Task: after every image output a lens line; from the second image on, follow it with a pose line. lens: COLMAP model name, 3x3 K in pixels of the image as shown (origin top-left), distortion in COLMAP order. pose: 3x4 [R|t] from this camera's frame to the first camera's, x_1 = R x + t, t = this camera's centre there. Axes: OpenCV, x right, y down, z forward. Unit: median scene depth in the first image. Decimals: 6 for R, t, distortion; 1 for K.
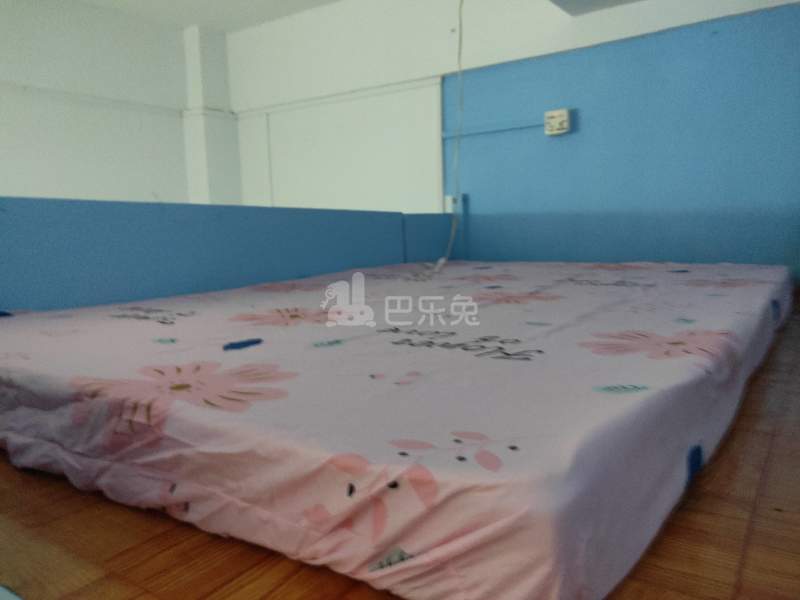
lens RADIAL K [[604.7, 0, 400.0], [0, 604.7, 300.0], [0, 0, 1]] dist [0.006228, 0.004366]
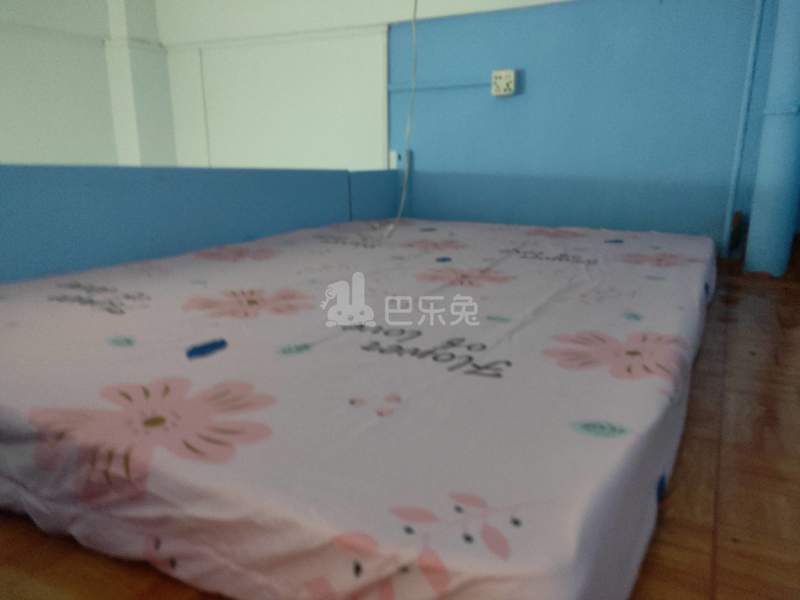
lens RADIAL K [[587.5, 0, 400.0], [0, 587.5, 300.0], [0, 0, 1]] dist [0.027356, -0.000780]
pose [[0.993015, 0.004328, 0.117907, -0.059217], [-0.018066, 0.993120, 0.115695, -0.112142], [-0.116595, -0.117017, 0.986262, 0.035723]]
